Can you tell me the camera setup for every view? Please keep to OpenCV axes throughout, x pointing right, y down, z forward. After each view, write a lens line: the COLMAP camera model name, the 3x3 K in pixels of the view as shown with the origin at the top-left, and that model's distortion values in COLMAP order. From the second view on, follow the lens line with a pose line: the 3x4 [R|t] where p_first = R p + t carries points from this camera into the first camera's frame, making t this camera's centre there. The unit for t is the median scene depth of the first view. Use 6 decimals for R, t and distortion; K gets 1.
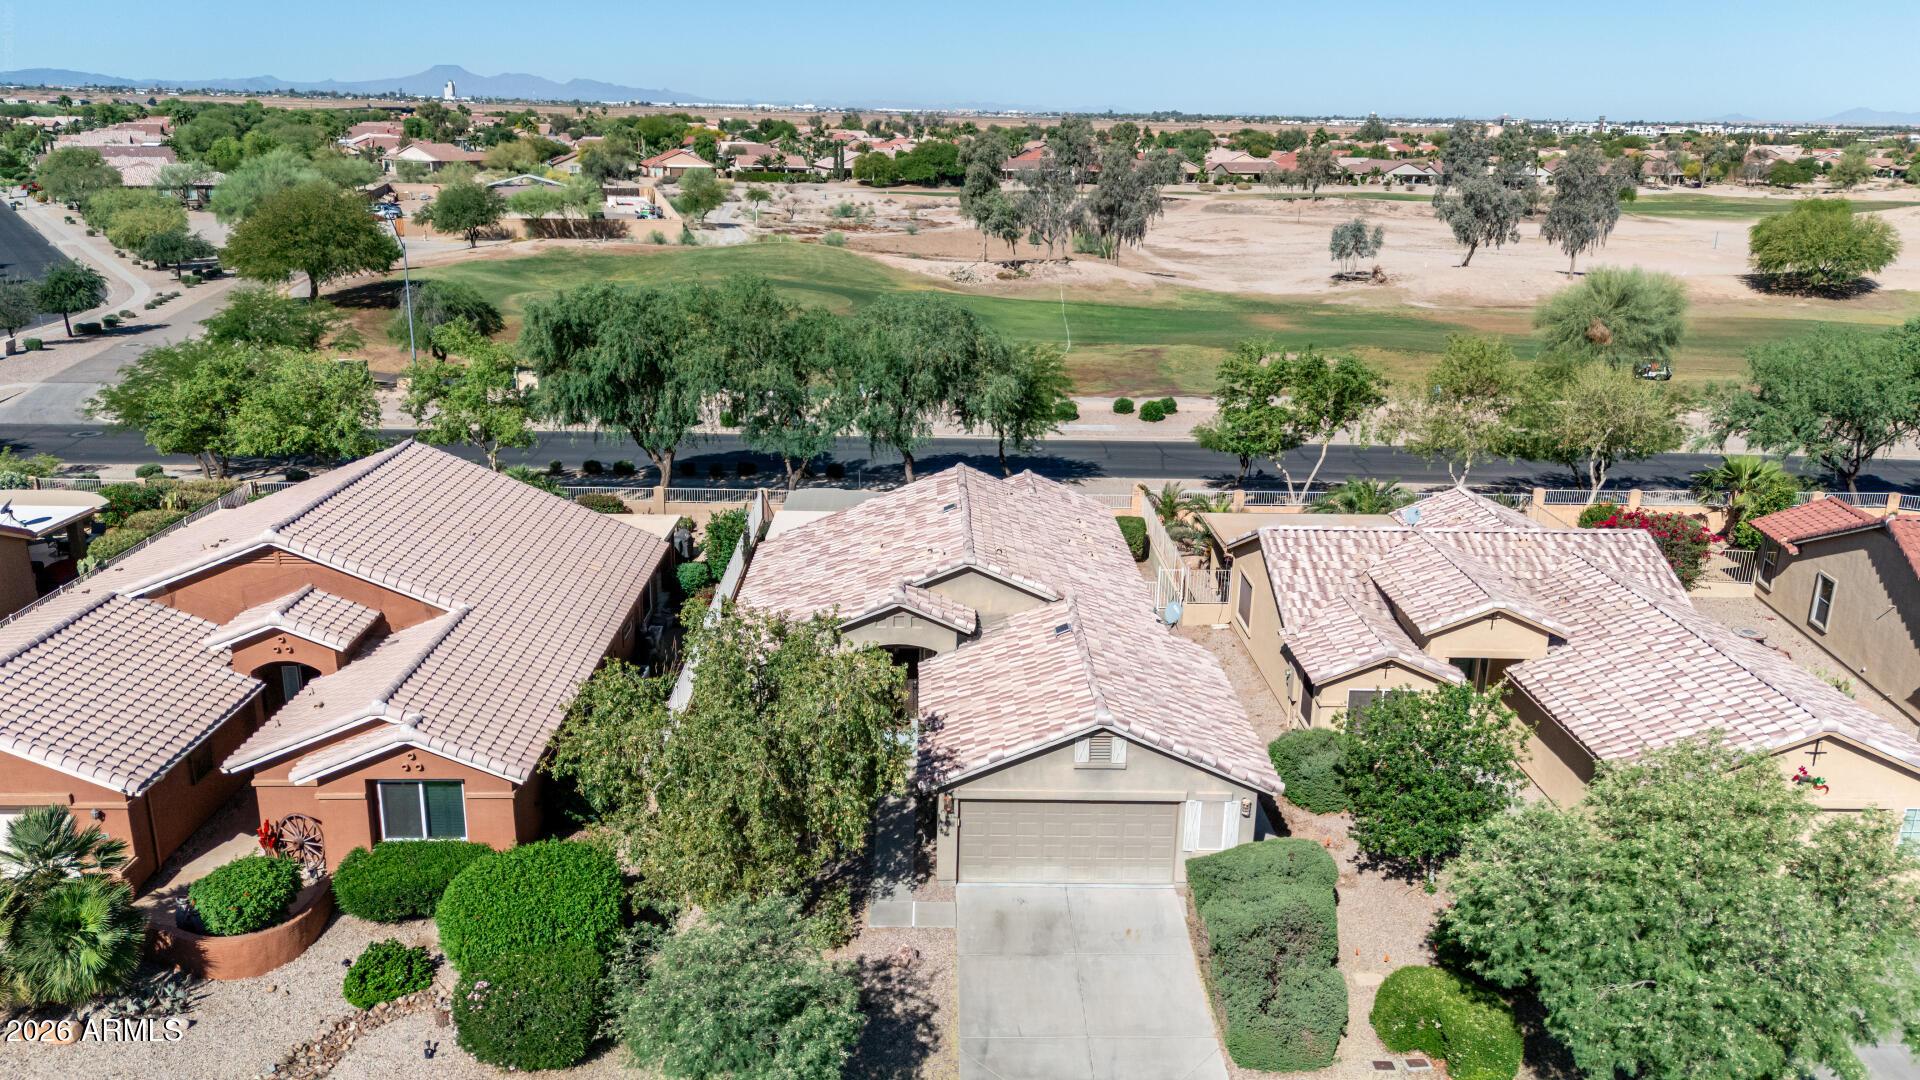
lens RADIAL K [[1409.9, 0, 962.1], [0, 1409.9, 535.4], [0, 0, 1]] dist [0.089429, -0.088791]
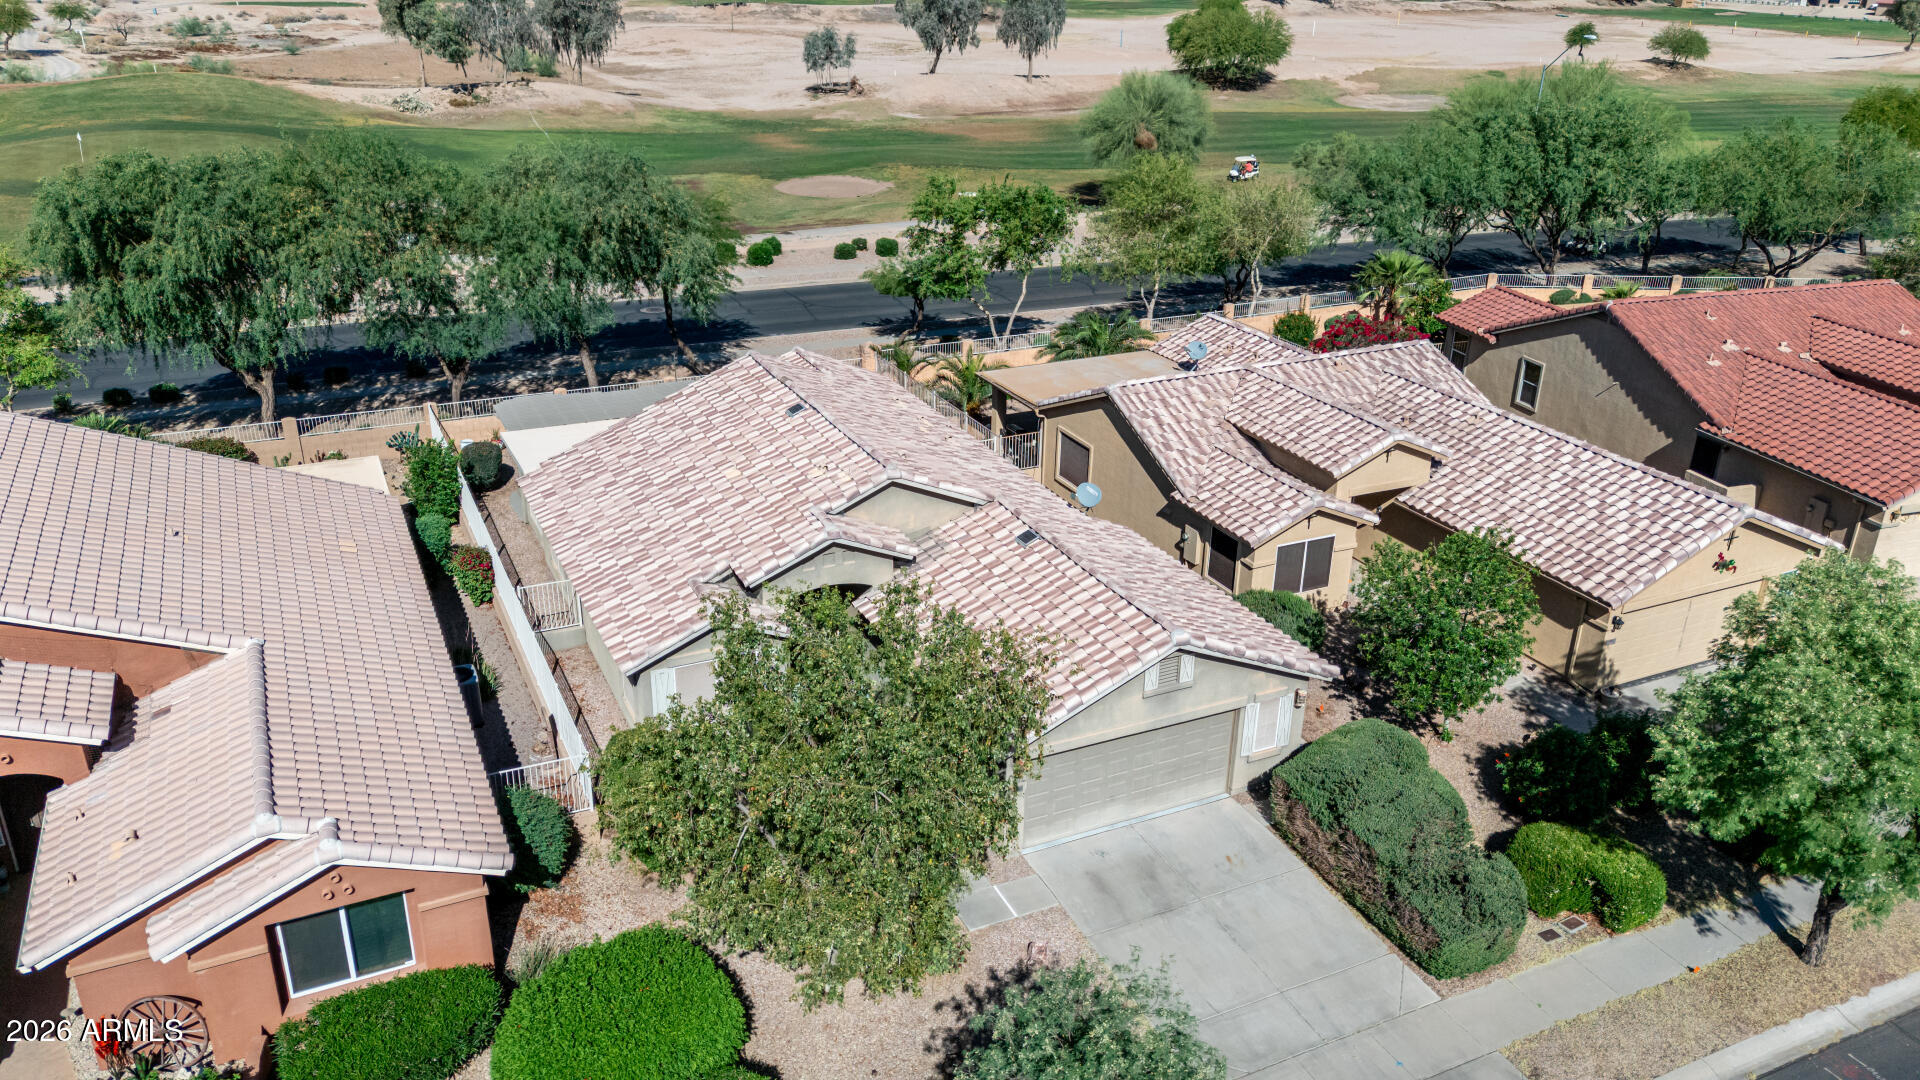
lens RADIAL K [[1409.9, 0, 962.1], [0, 1409.9, 535.4], [0, 0, 1]] dist [0.089429, -0.088791]
pose [[0.910213, -0.167860, 0.378597, -0.226748], [0.119311, 0.981701, 0.148416, -0.053384], [-0.396582, -0.089919, 0.913585, 0.160109]]
